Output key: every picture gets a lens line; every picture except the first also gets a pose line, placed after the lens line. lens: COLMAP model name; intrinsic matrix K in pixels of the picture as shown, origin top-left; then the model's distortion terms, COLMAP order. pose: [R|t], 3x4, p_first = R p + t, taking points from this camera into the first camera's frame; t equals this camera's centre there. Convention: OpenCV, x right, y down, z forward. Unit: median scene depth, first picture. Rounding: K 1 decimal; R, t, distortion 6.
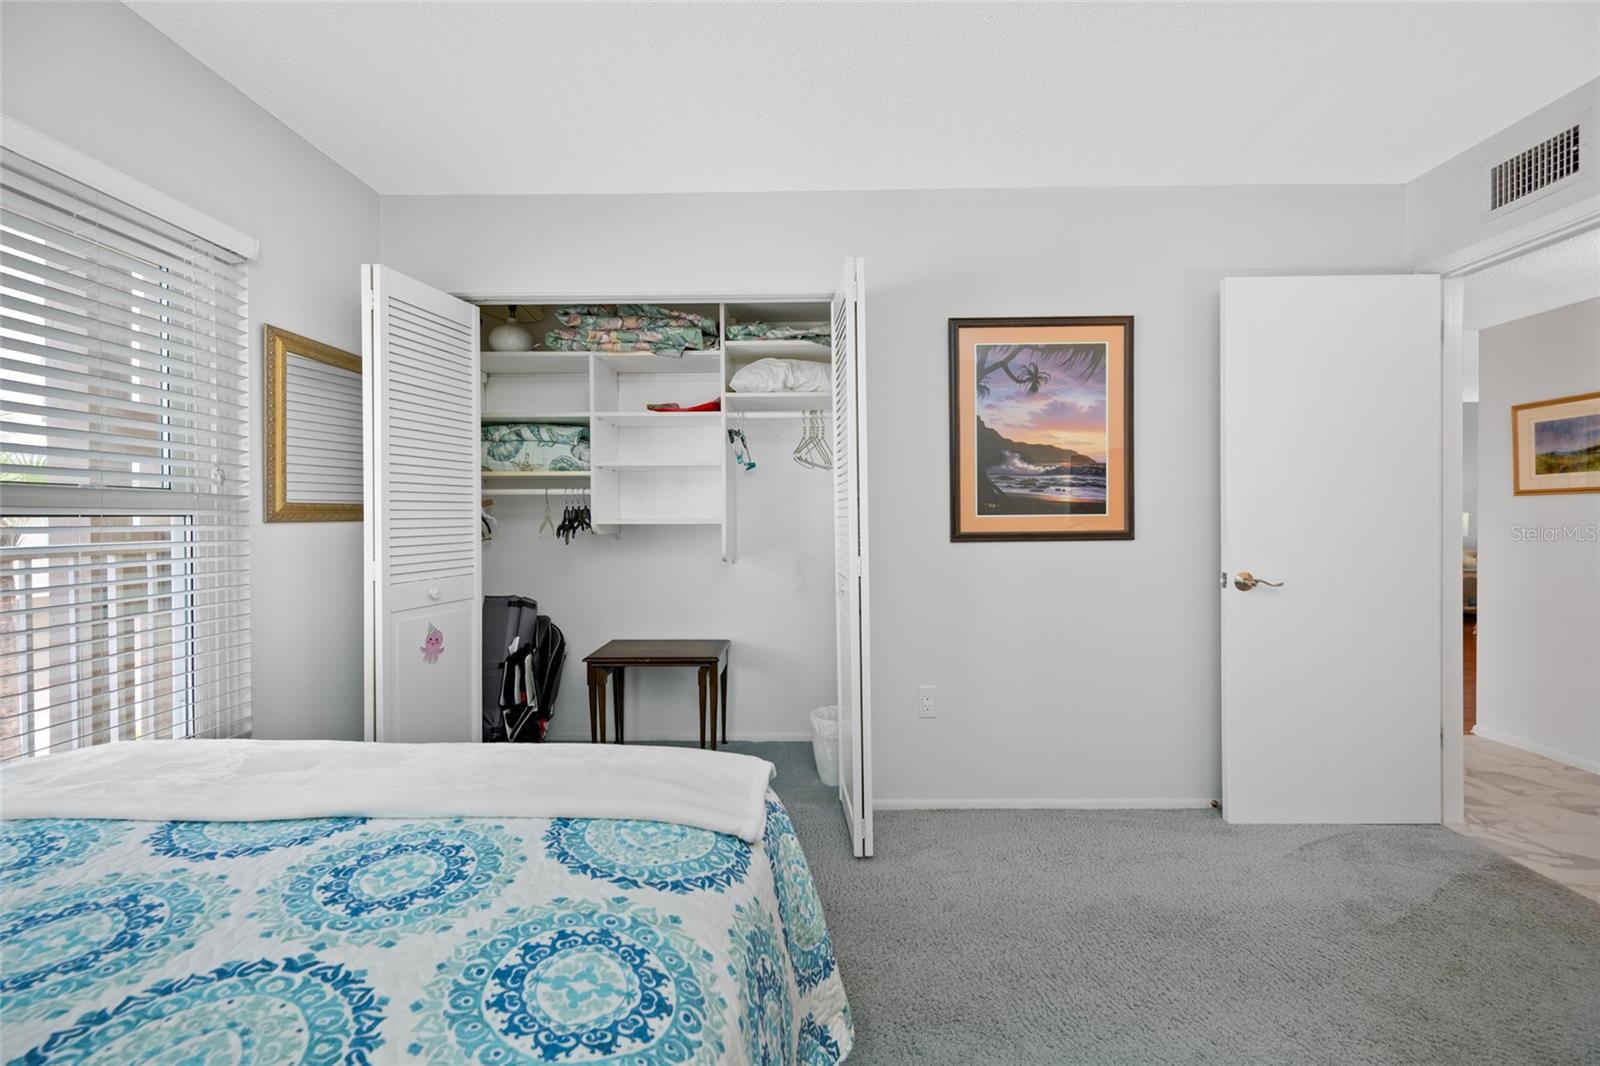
lens RADIAL K [[626.3, 0, 800.6], [0, 626.3, 522.5], [0, 0, 1]] dist [-0.001495, 0.000042]
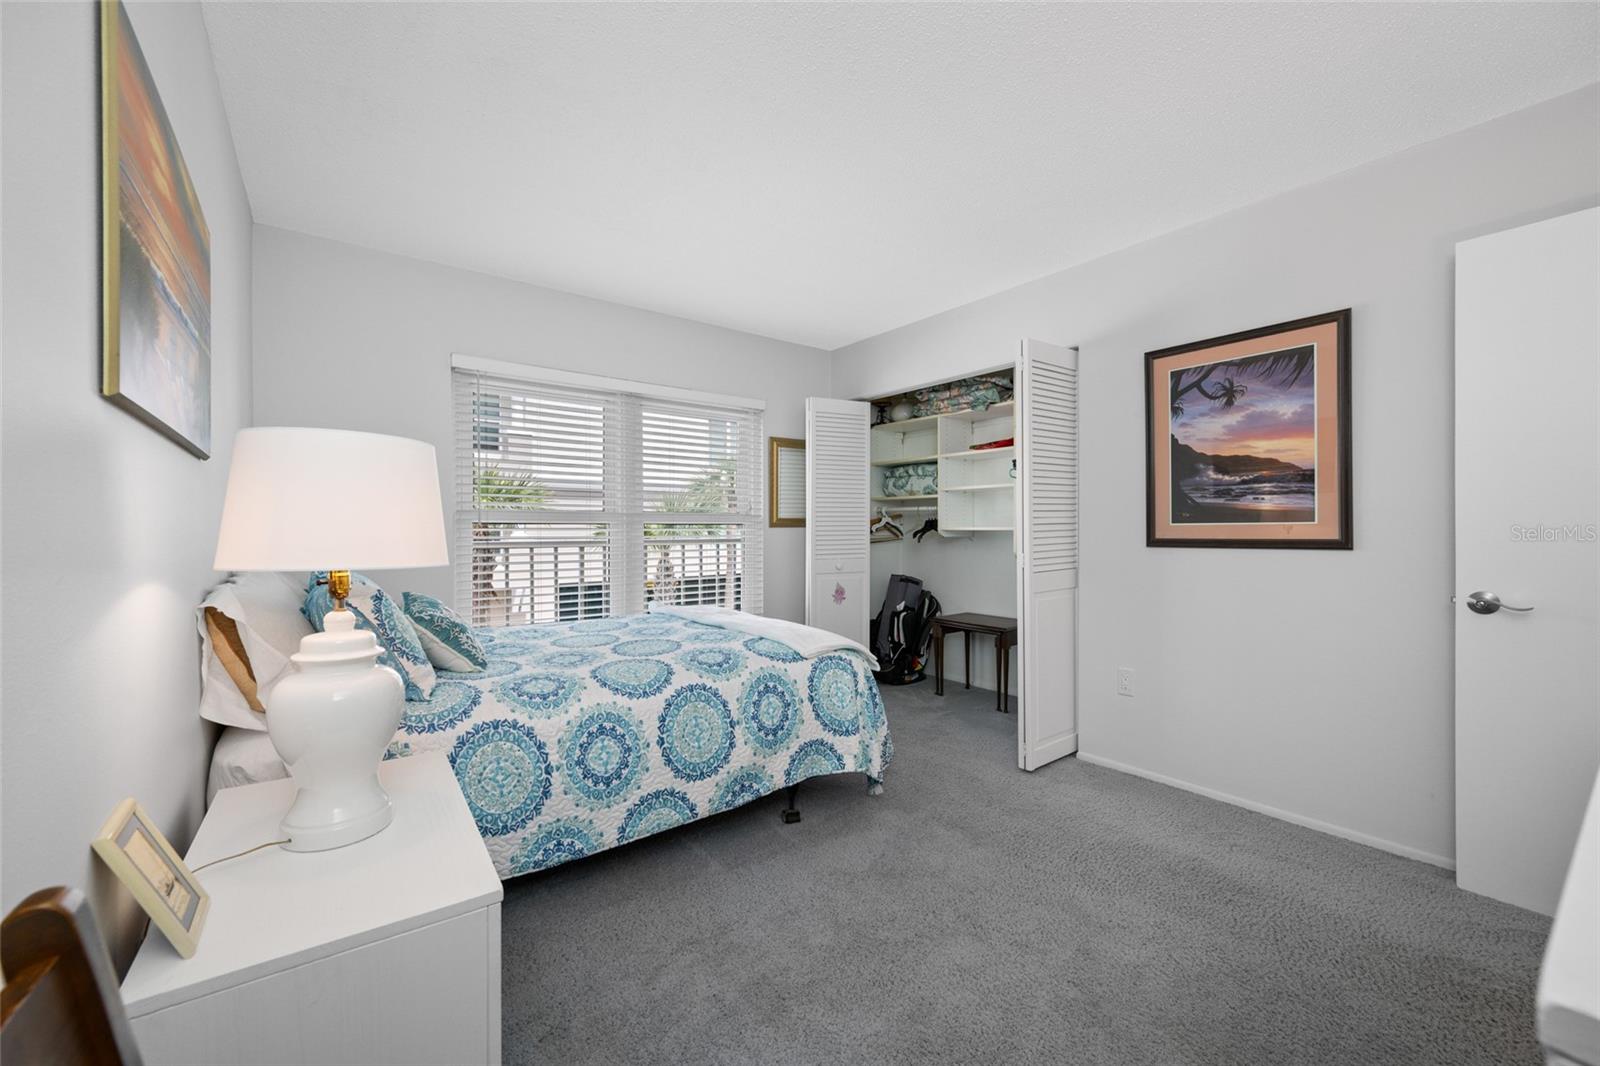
lens RADIAL K [[626.3, 0, 801.5], [0, 626.3, 532.2], [0, 0, 1]] dist [-0.001495, 0.000042]
pose [[0.616162, 0.009337, -0.787564, 0.757929], [-0.008381, 0.999951, 0.005298, 0.003864], [0.787575, 0.003336, 0.616210, -0.210199]]
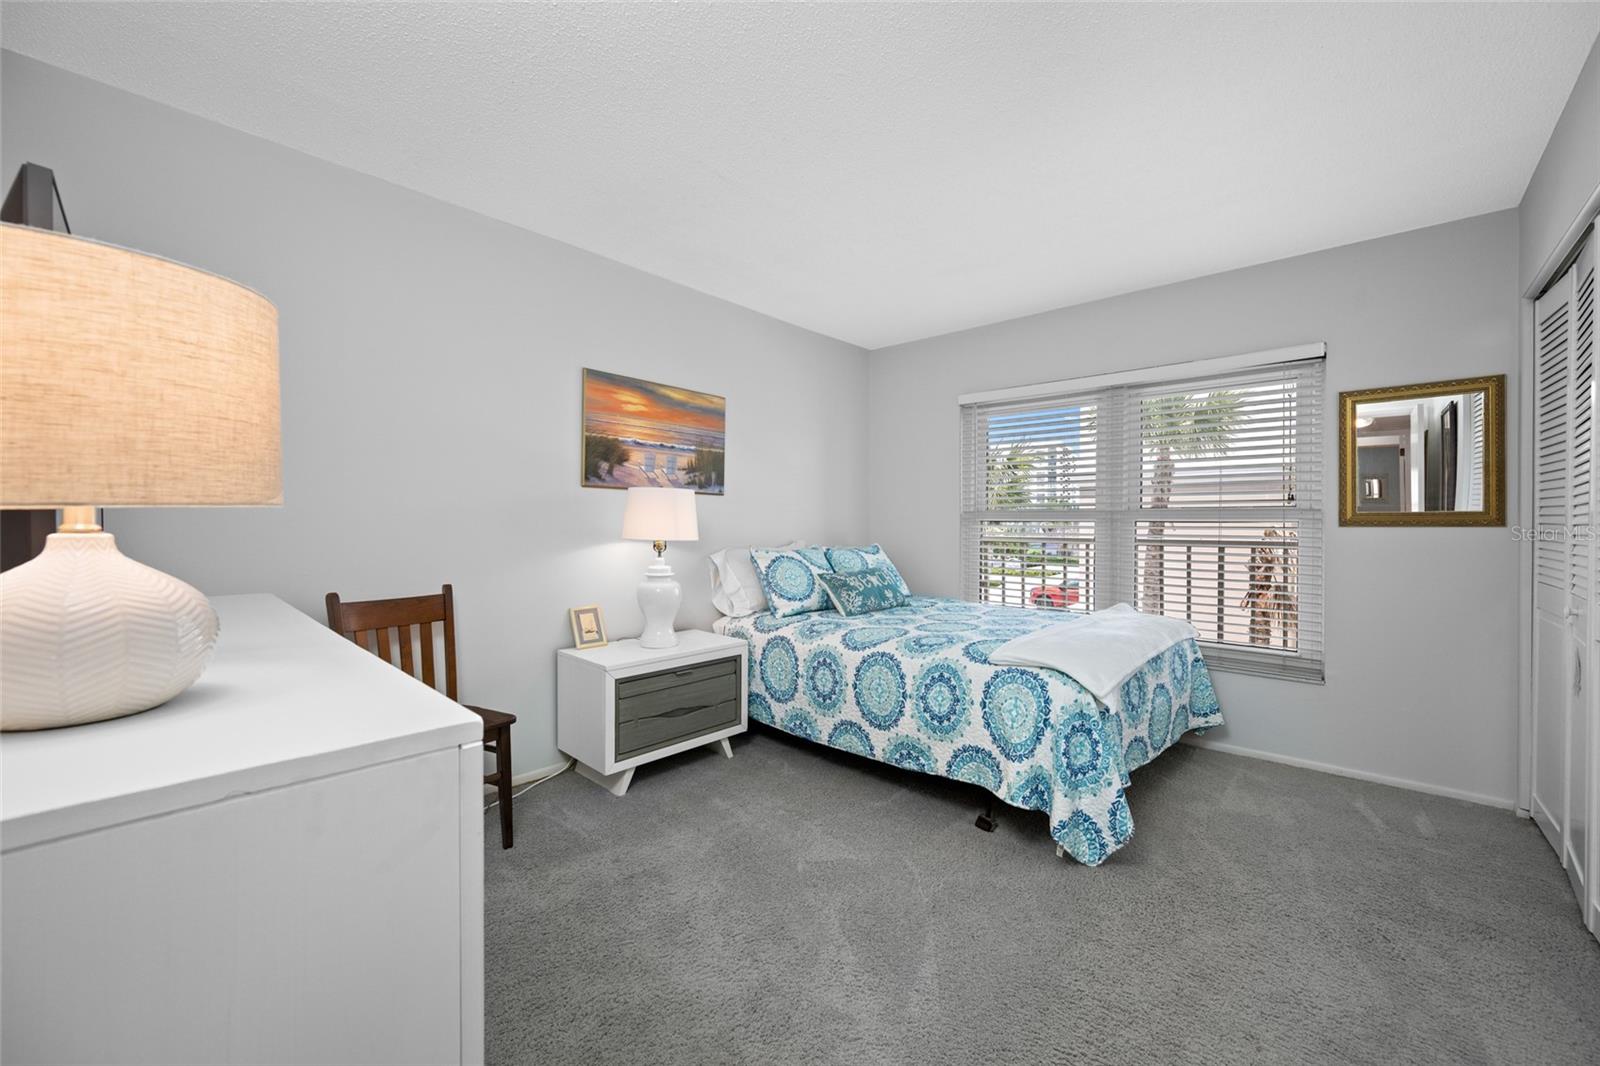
lens RADIAL K [[626.3, 0, 802.9], [0, 626.3, 525.6], [0, 0, 1]] dist [-0.001495, 0.000042]
pose [[-0.666969, 0.003933, -0.745075, 0.875317], [-0.007780, 0.999895, 0.012243, -0.007457], [0.745045, 0.013963, -0.666868, 0.844186]]
